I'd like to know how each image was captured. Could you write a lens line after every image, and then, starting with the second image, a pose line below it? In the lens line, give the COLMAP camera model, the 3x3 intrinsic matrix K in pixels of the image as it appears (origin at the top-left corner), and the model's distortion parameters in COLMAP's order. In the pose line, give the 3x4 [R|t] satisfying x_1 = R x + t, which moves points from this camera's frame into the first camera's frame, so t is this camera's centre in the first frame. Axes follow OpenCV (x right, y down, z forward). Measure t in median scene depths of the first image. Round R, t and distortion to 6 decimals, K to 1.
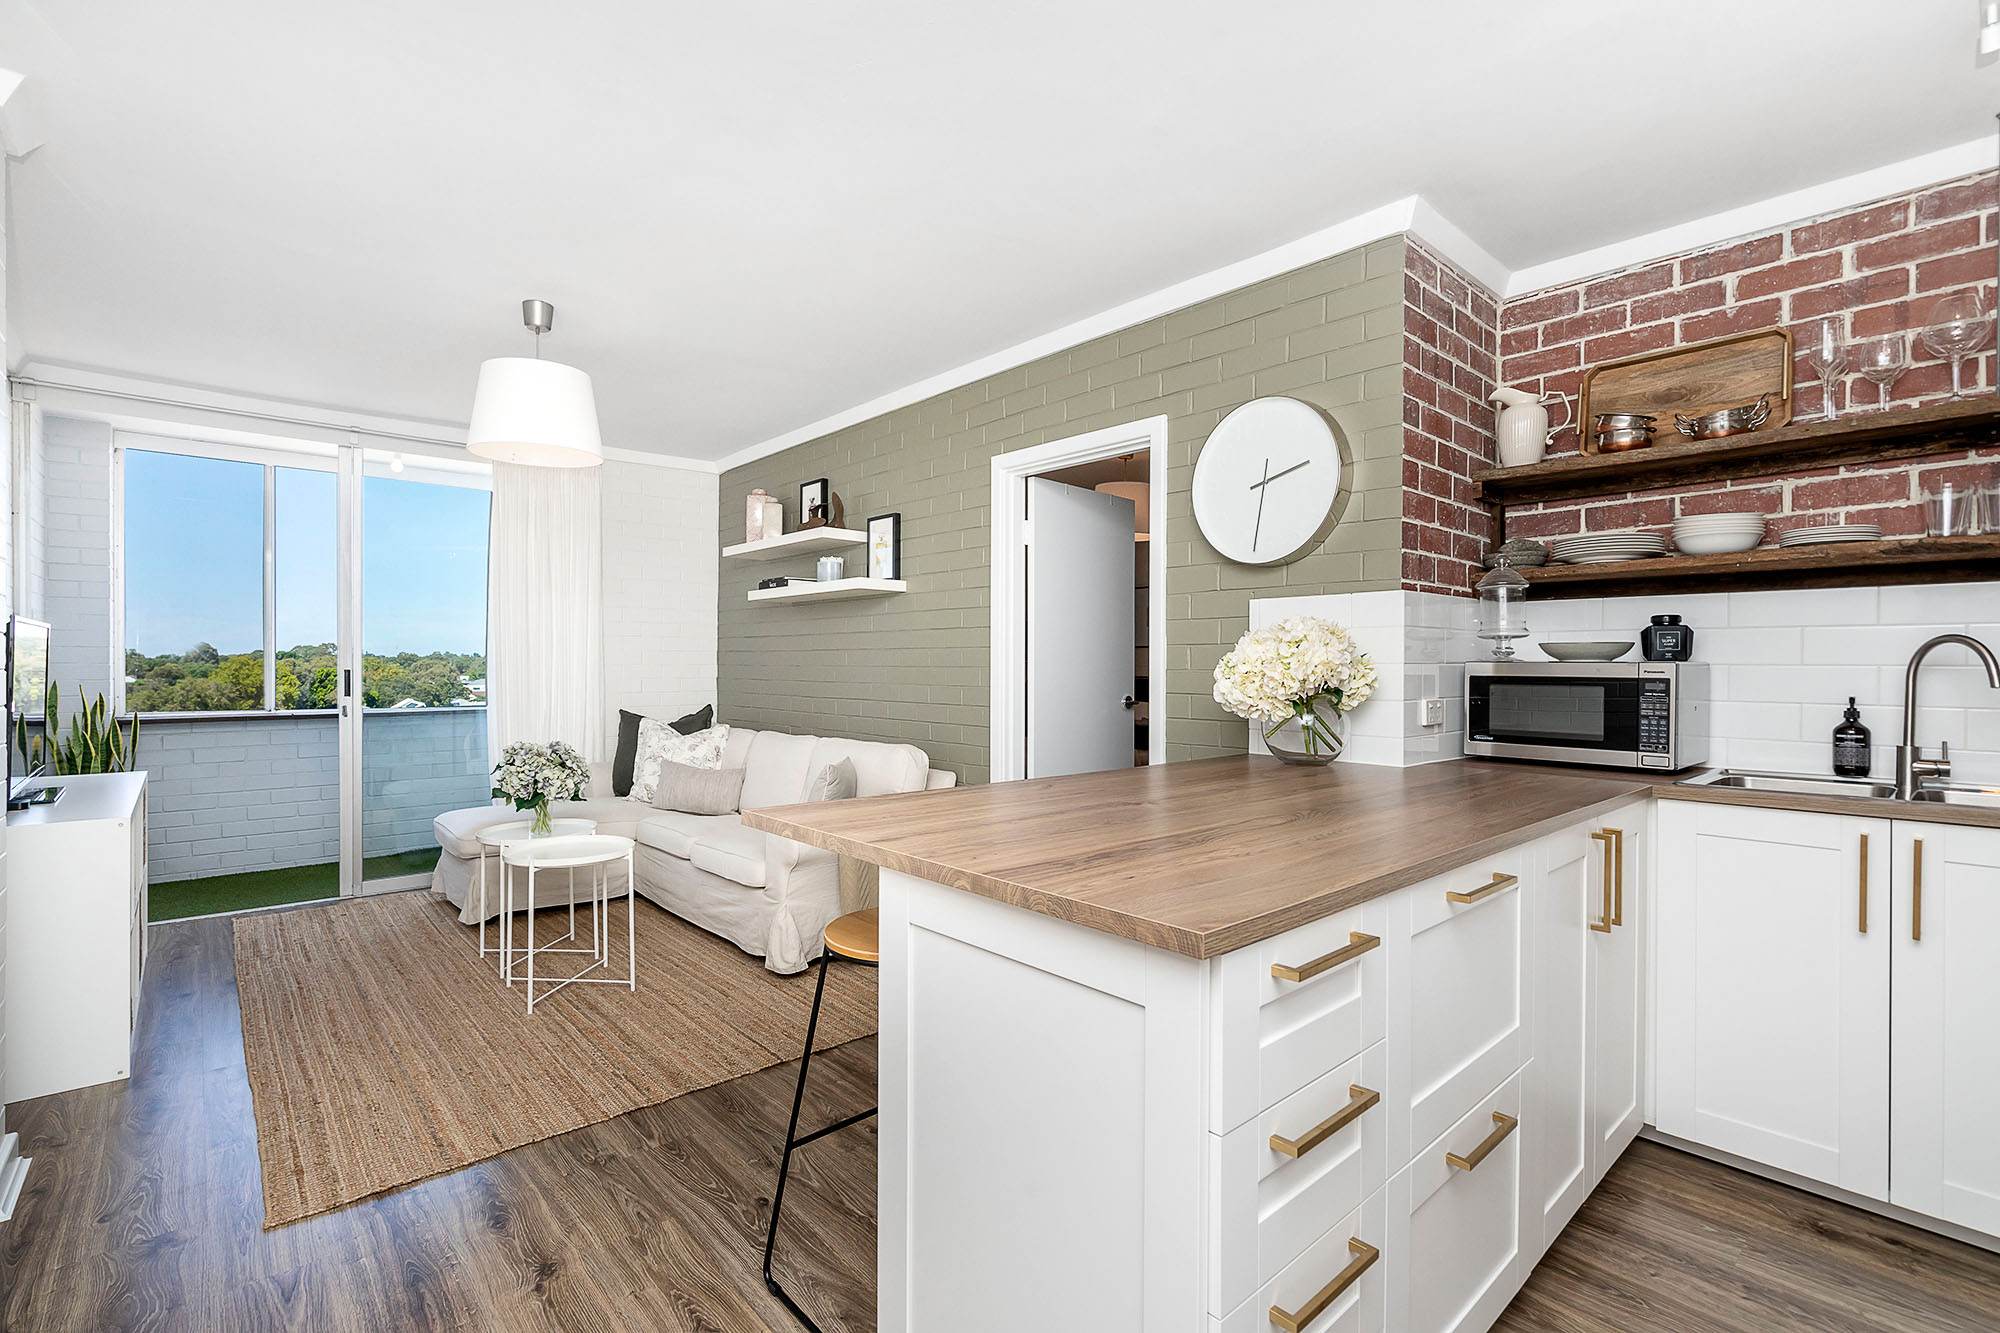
lens RADIAL K [[907.9, 0, 988.3], [0, 907.9, 668.6], [0, 0, 1]] dist [-0.006177, 0.002517]
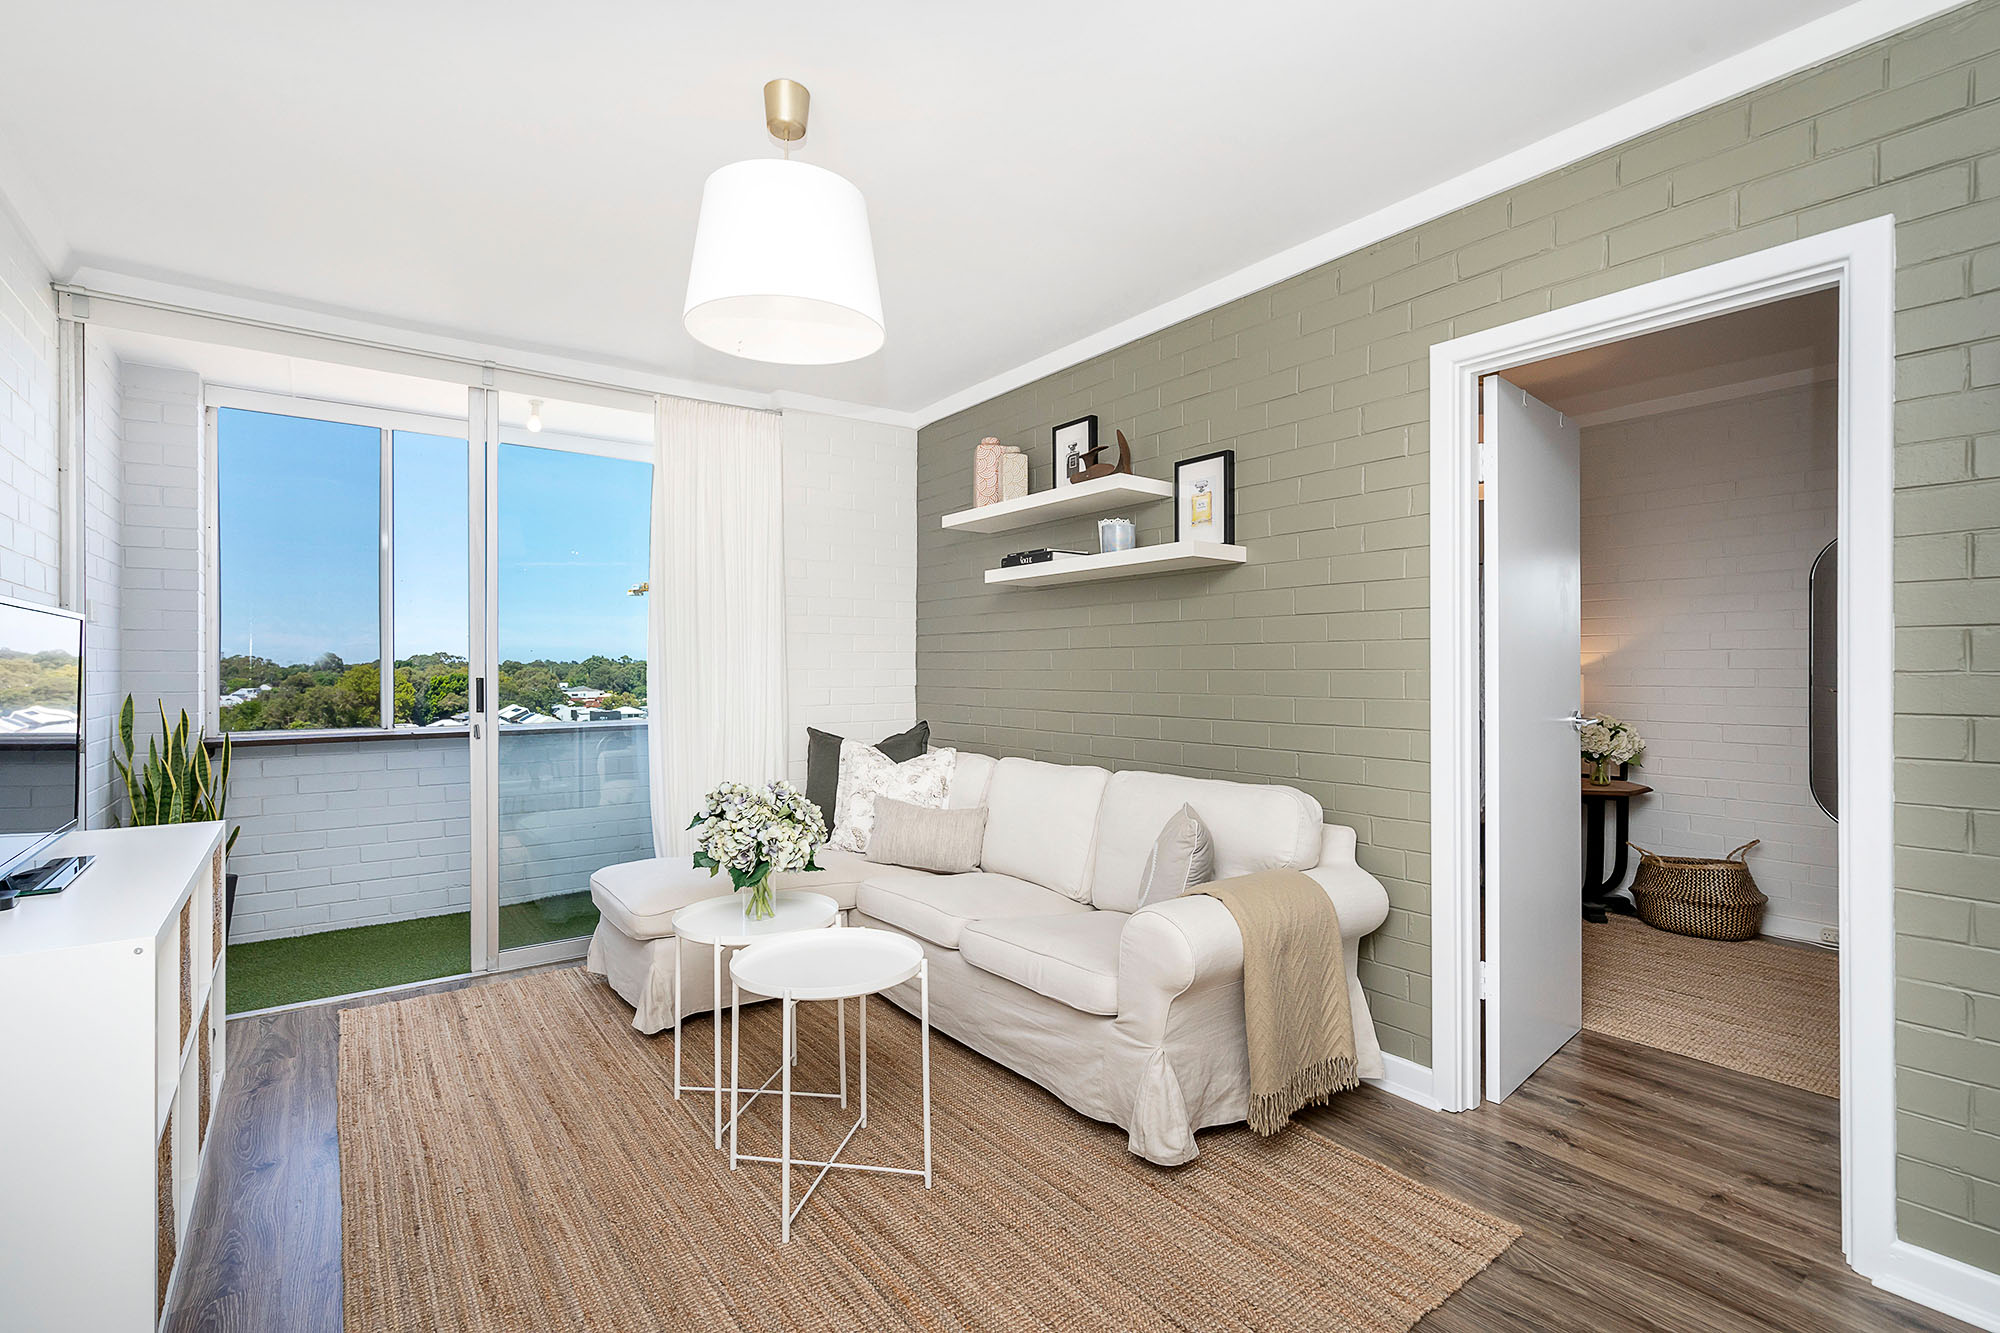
lens RADIAL K [[907.9, 0, 989.9], [0, 907.9, 669.5], [0, 0, 1]] dist [-0.006177, 0.002517]
pose [[0.996381, -0.005593, -0.084812, -0.353075], [0.005235, 0.999976, -0.004439, -0.000694], [0.084835, 0.003979, 0.996387, 0.451136]]
